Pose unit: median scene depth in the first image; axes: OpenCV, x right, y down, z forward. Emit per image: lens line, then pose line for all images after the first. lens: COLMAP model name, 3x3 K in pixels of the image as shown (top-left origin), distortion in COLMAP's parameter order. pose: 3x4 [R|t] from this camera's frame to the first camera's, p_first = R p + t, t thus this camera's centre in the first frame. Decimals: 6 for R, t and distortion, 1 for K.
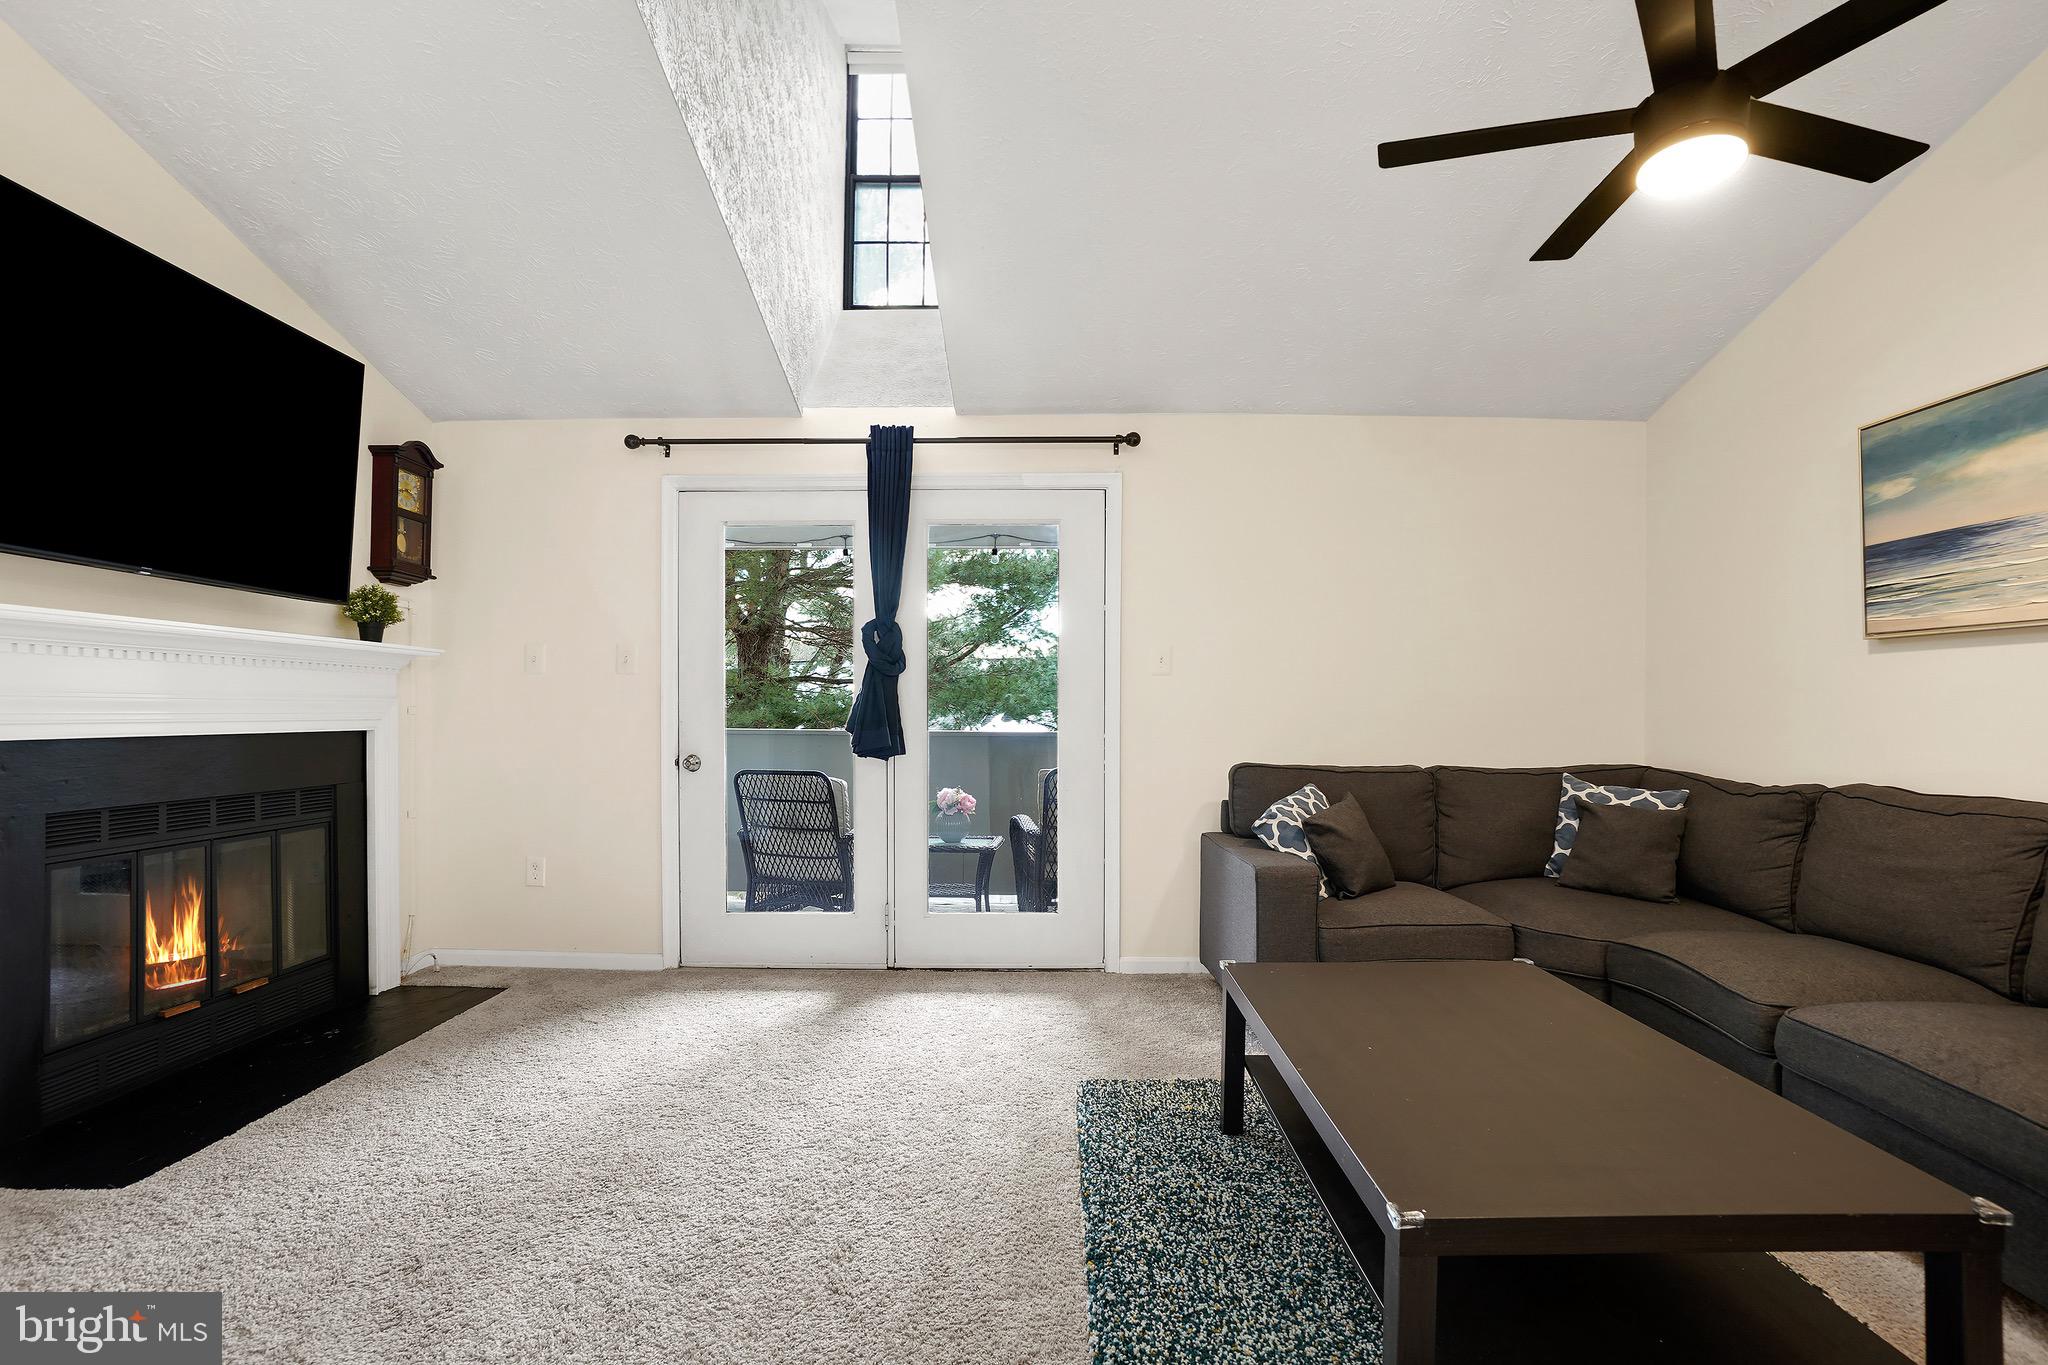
lens RADIAL K [[936.9, 0, 1024.0], [0, 936.9, 682.5], [0, 0, 1]] dist [-0.031302, 0.016034]
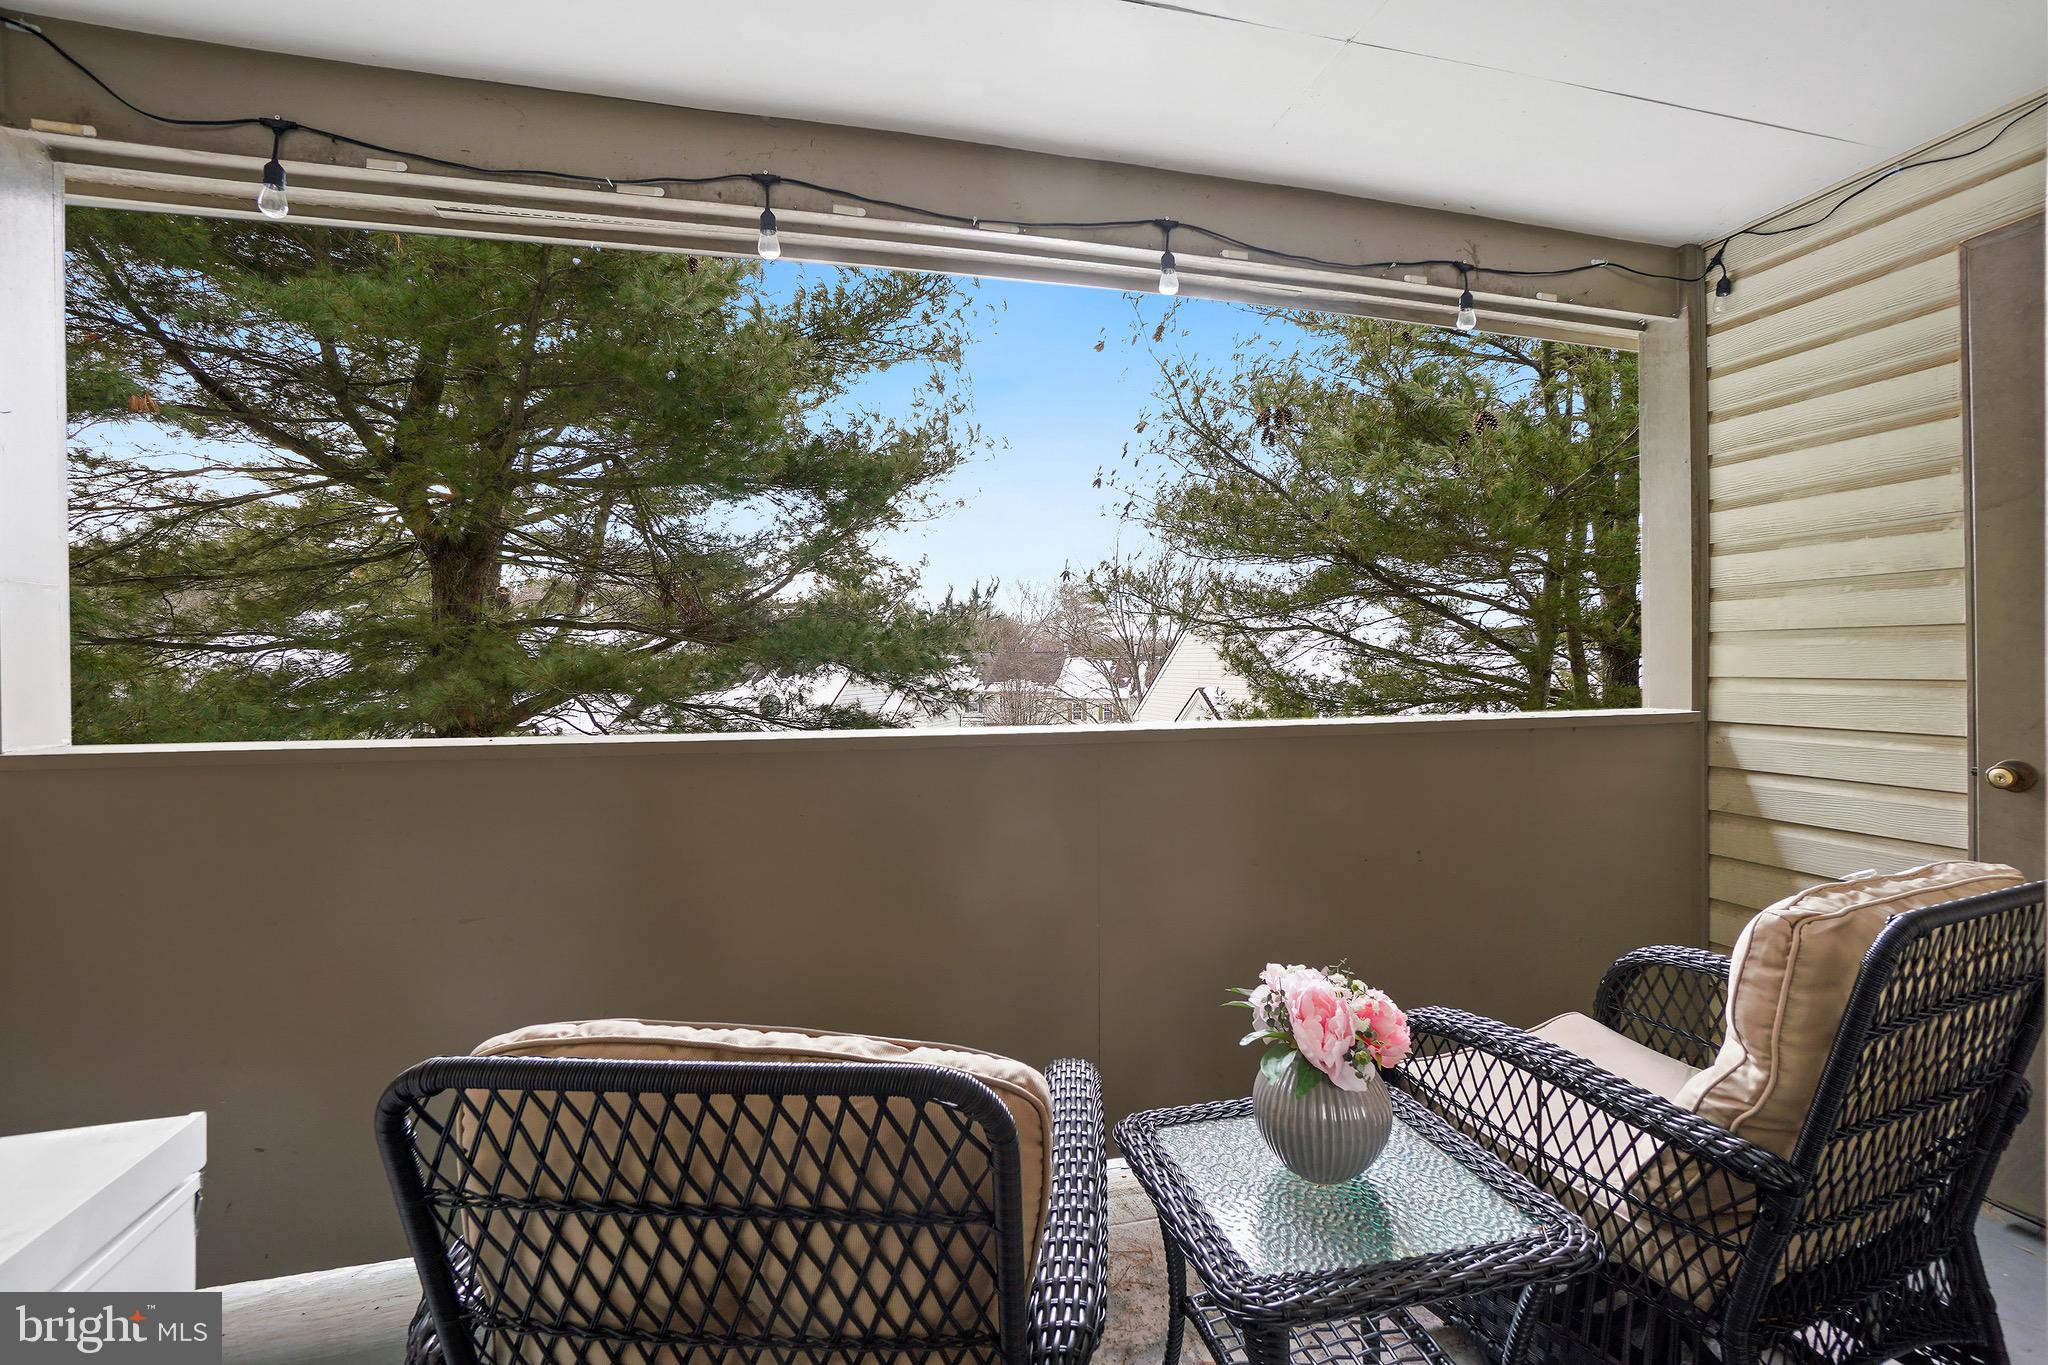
lens RADIAL K [[936.9, 0, 1024.0], [0, 936.9, 682.5], [0, 0, 1]] dist [-0.031302, 0.016034]
pose [[0.965138, -0.012146, 0.261461, -0.067148], [-0.002202, 0.998511, 0.054511, 0.002929], [-0.261733, -0.053186, 0.963674, 0.227321]]
